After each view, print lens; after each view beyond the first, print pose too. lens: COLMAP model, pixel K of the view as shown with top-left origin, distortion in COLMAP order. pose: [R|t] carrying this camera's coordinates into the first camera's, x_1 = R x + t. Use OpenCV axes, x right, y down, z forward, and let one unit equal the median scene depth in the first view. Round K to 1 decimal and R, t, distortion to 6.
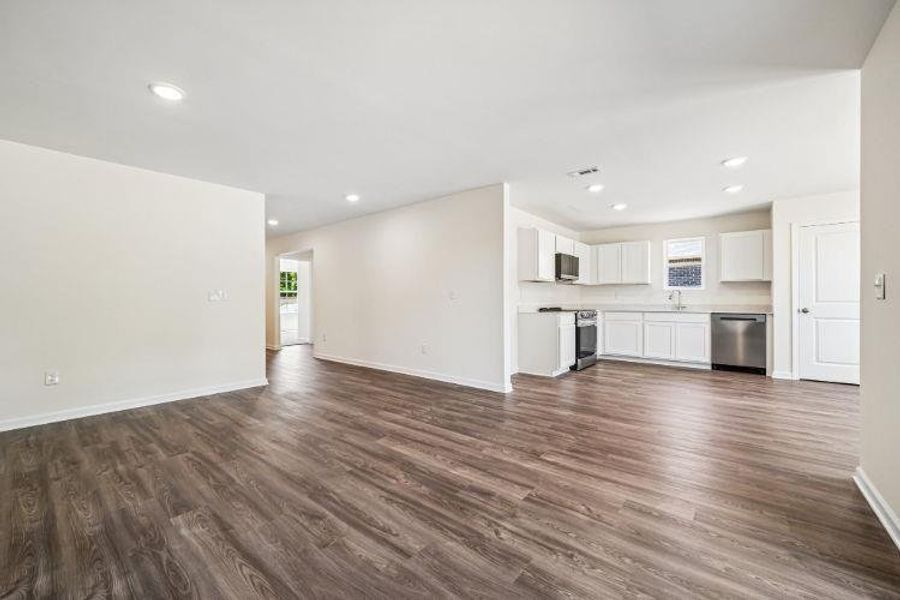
lens RADIAL K [[355.5, 0, 450.0], [0, 355.5, 300.0], [0, 0, 1]] dist [0.001099, 0.000210]
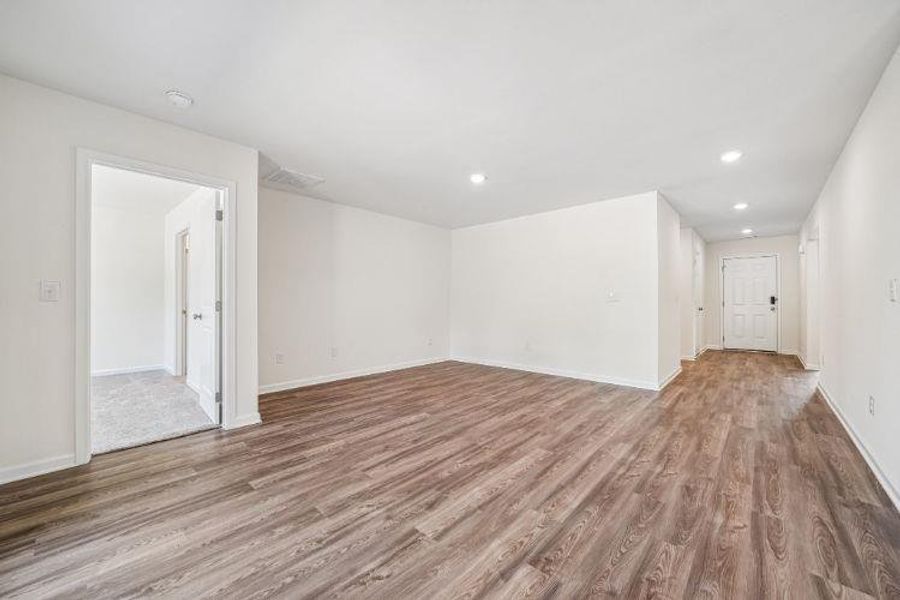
lens RADIAL K [[355.5, 0, 450.0], [0, 355.5, 300.0], [0, 0, 1]] dist [0.001099, 0.000210]
pose [[-0.055525, -0.004415, -0.998448, 0.912220], [0.002940, 0.999985, -0.004585, -0.007261], [0.998453, -0.003190, -0.055512, 0.948962]]
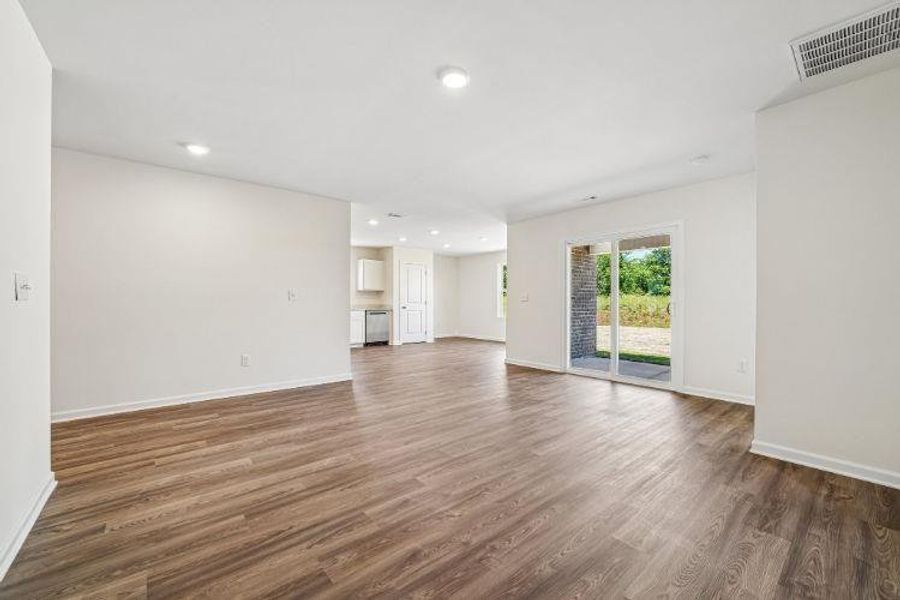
lens RADIAL K [[355.5, 0, 450.0], [0, 355.5, 300.0], [0, 0, 1]] dist [0.001099, 0.000210]
pose [[0.181321, 0.009019, 0.983383, -1.664876], [0.001643, 0.999954, -0.009474, 0.018275], [-0.983423, 0.003333, 0.181298, 0.825625]]
